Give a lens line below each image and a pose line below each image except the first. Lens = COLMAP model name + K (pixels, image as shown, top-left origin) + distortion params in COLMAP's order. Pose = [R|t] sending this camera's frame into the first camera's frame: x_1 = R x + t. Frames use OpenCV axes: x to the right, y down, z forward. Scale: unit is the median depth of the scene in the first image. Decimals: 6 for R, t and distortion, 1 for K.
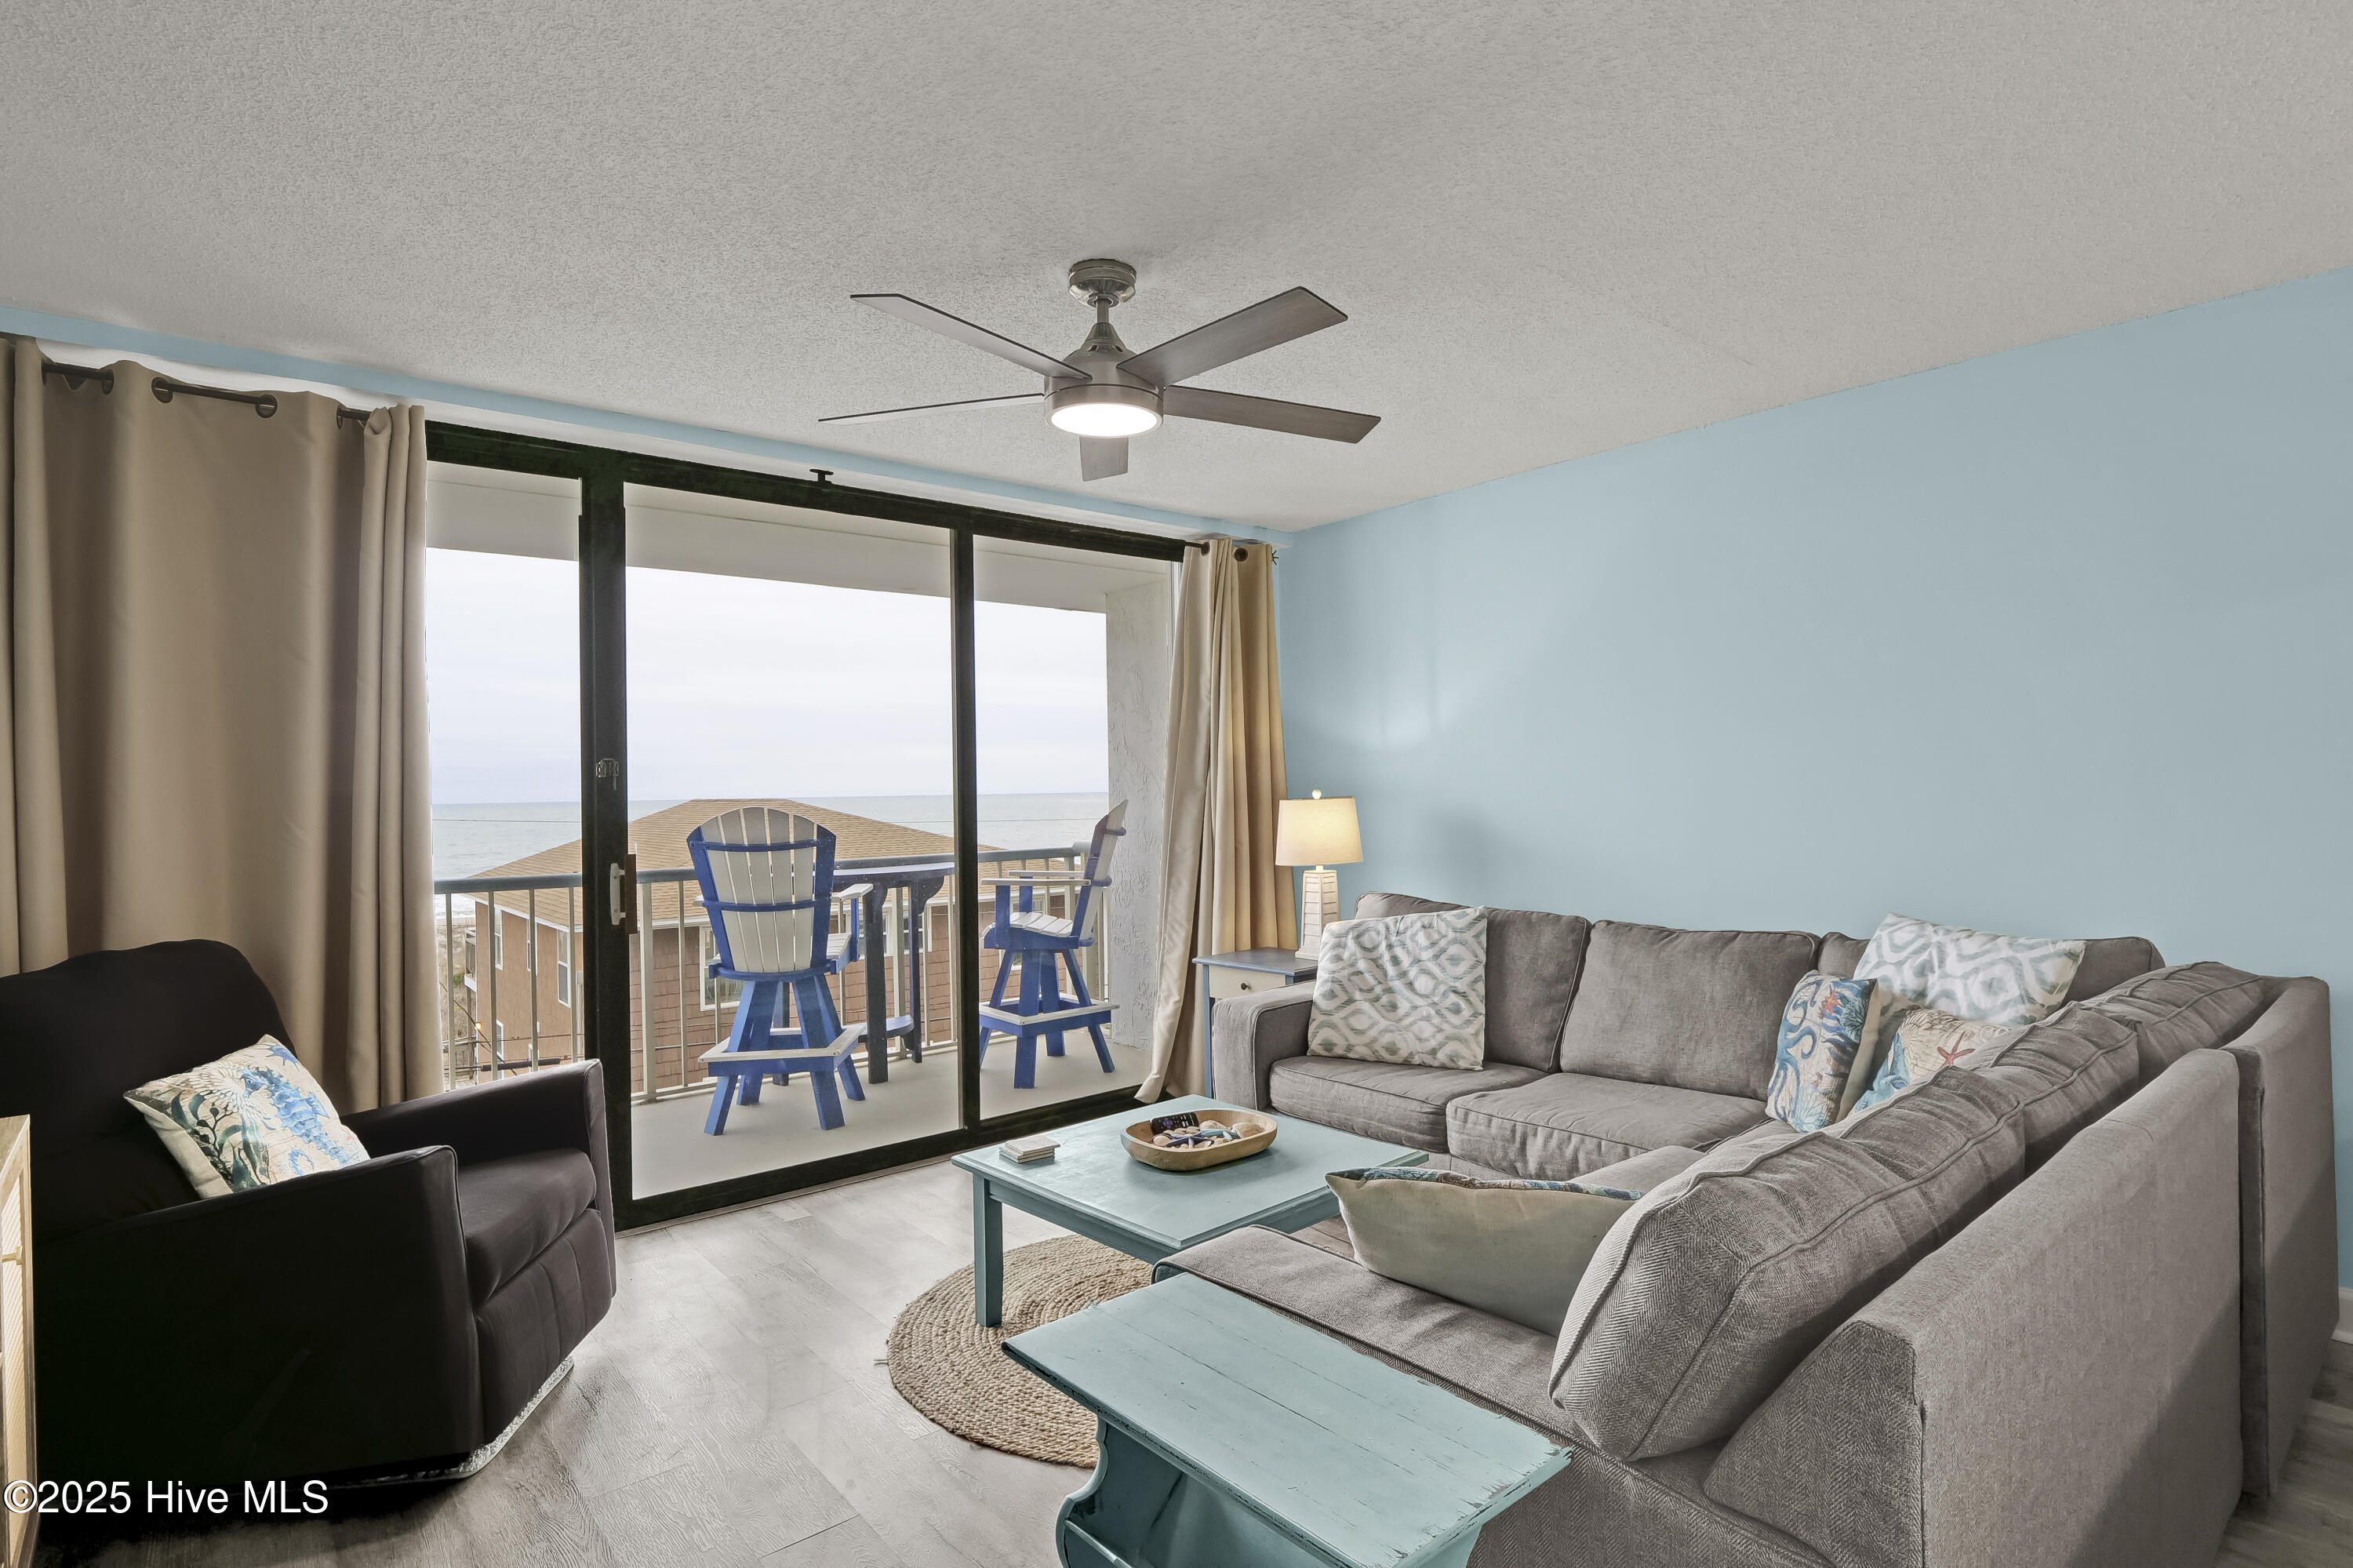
lens RADIAL K [[1184.9, 0, 1180.6], [0, 1184.9, 803.3], [0, 0, 1]] dist [-0.004226, -0.000373]
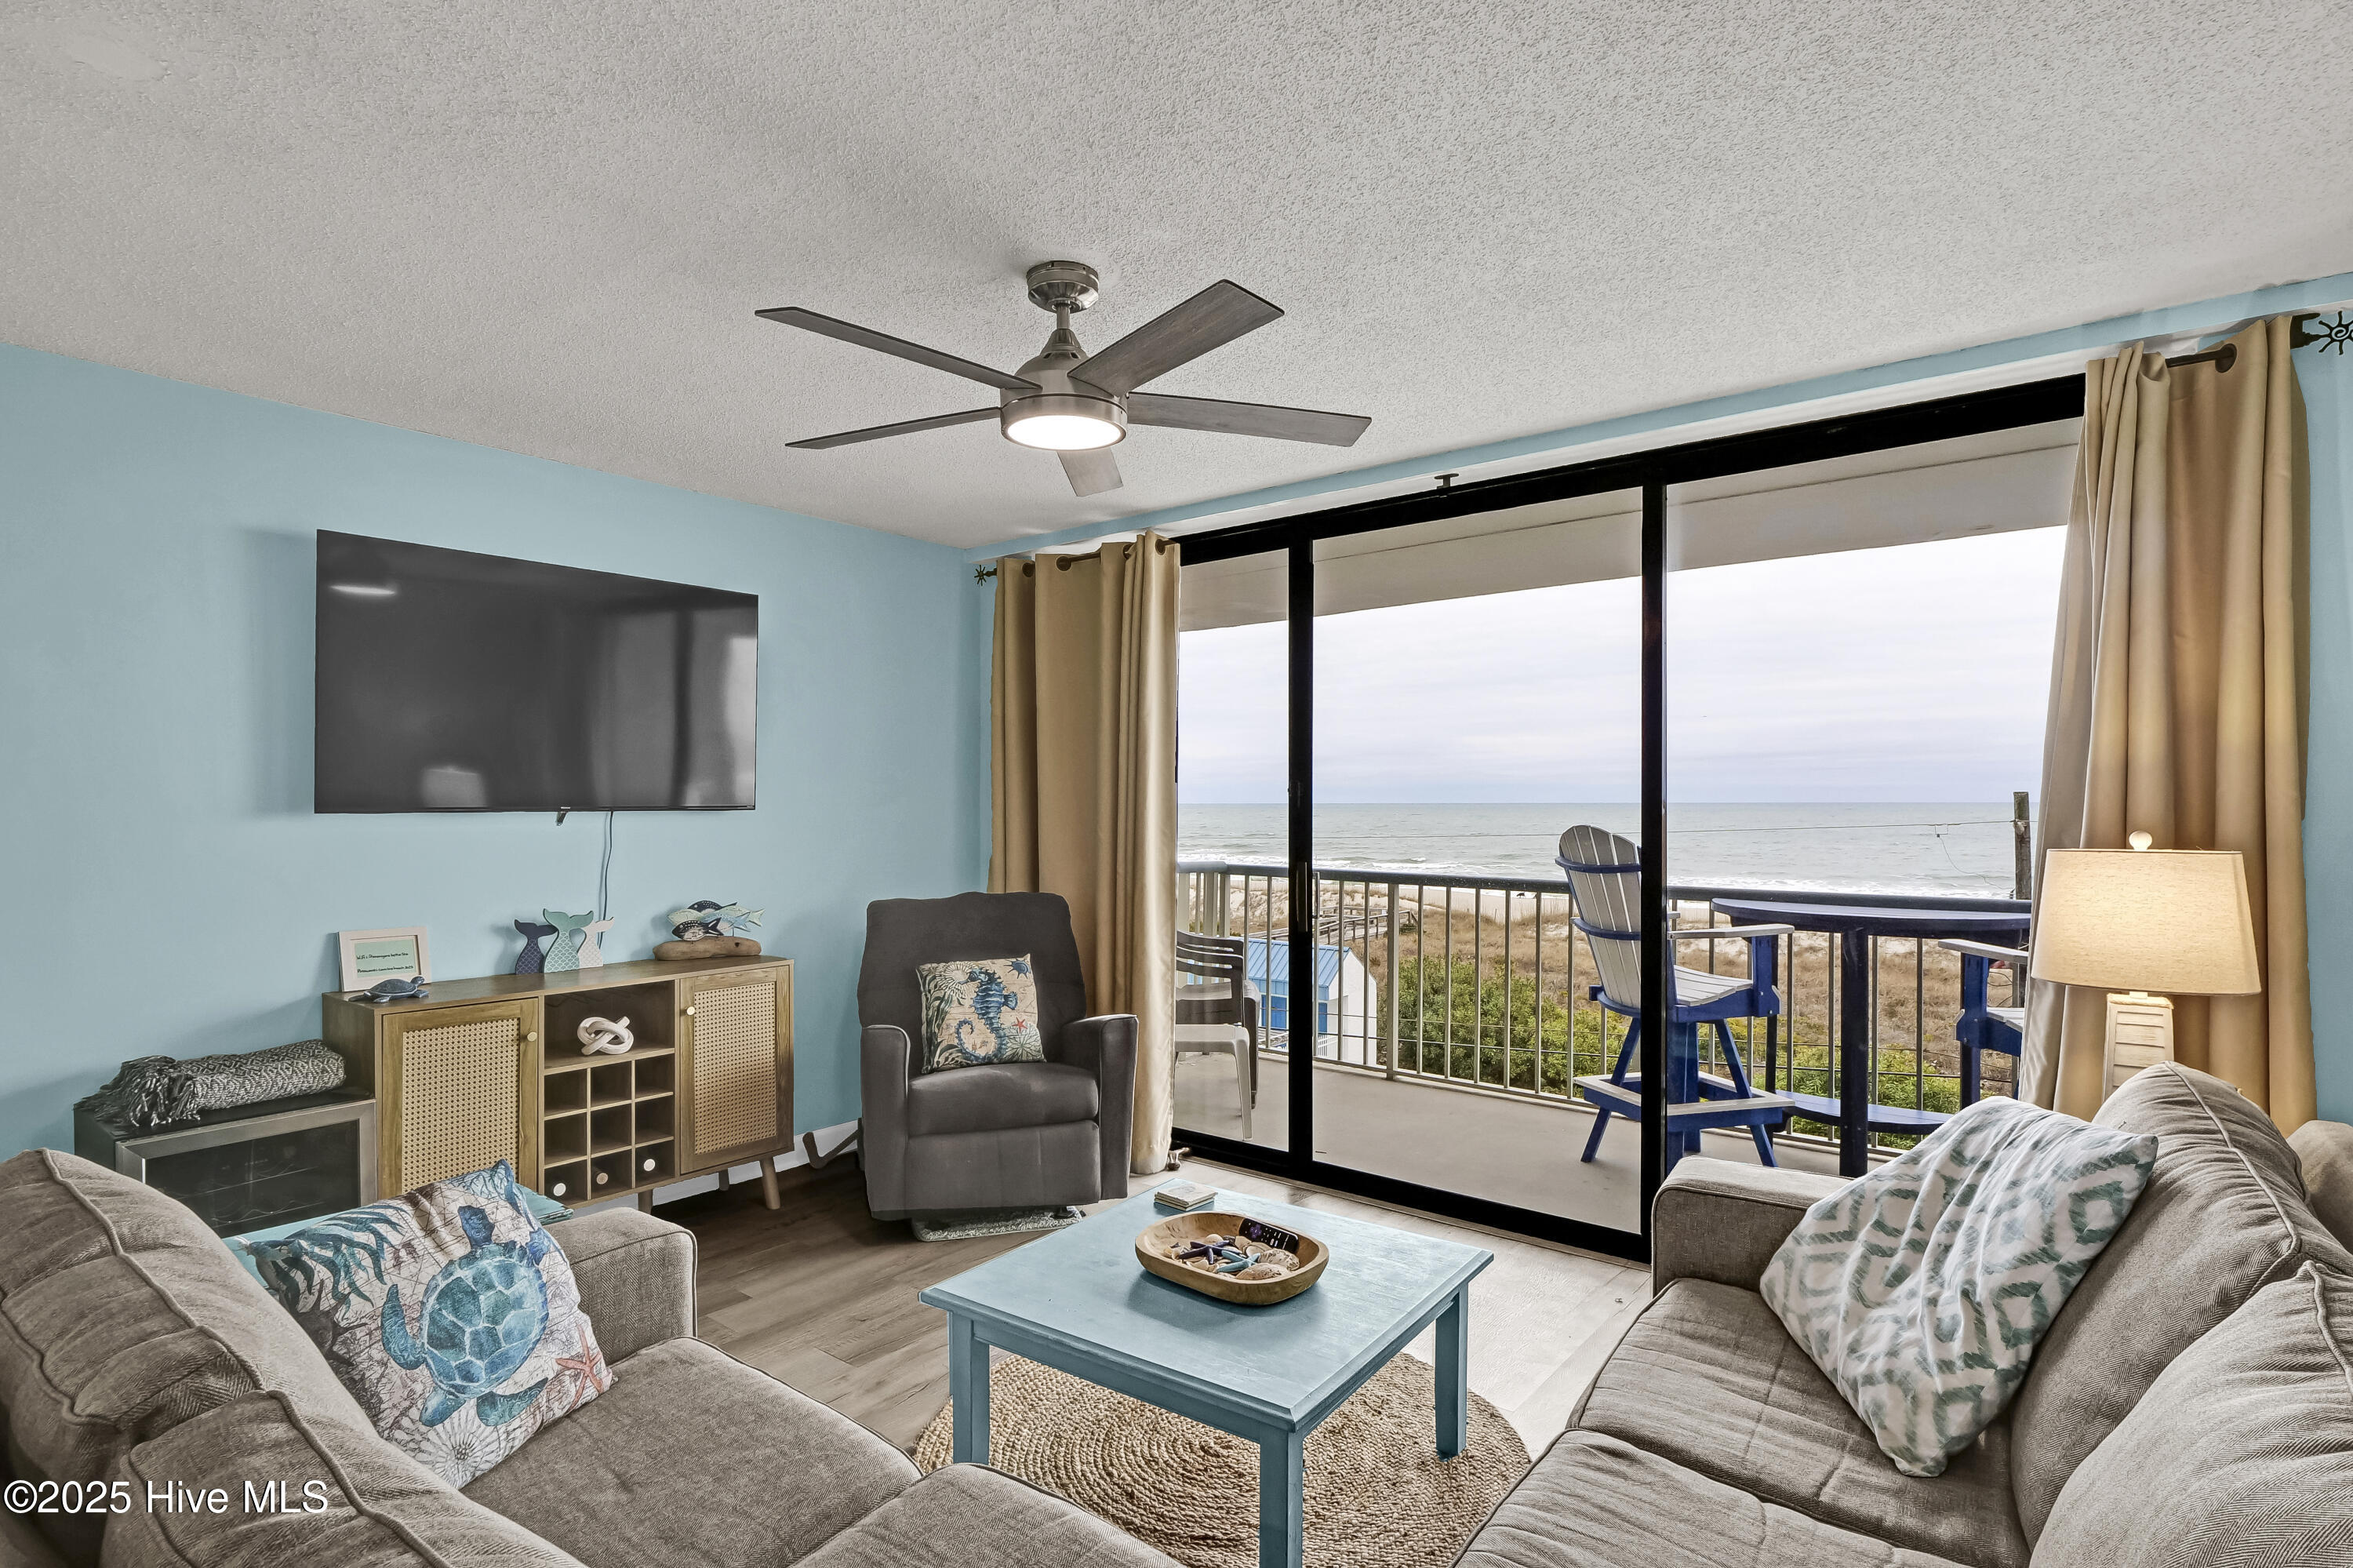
lens RADIAL K [[1184.9, 0, 1180.6], [0, 1184.9, 803.3], [0, 0, 1]] dist [-0.004226, -0.000373]
pose [[0.209976, 0.021283, -0.977475, 0.626921], [-0.003837, 0.999773, 0.020944, -0.039268], [0.977699, -0.000647, 0.210010, 0.626572]]
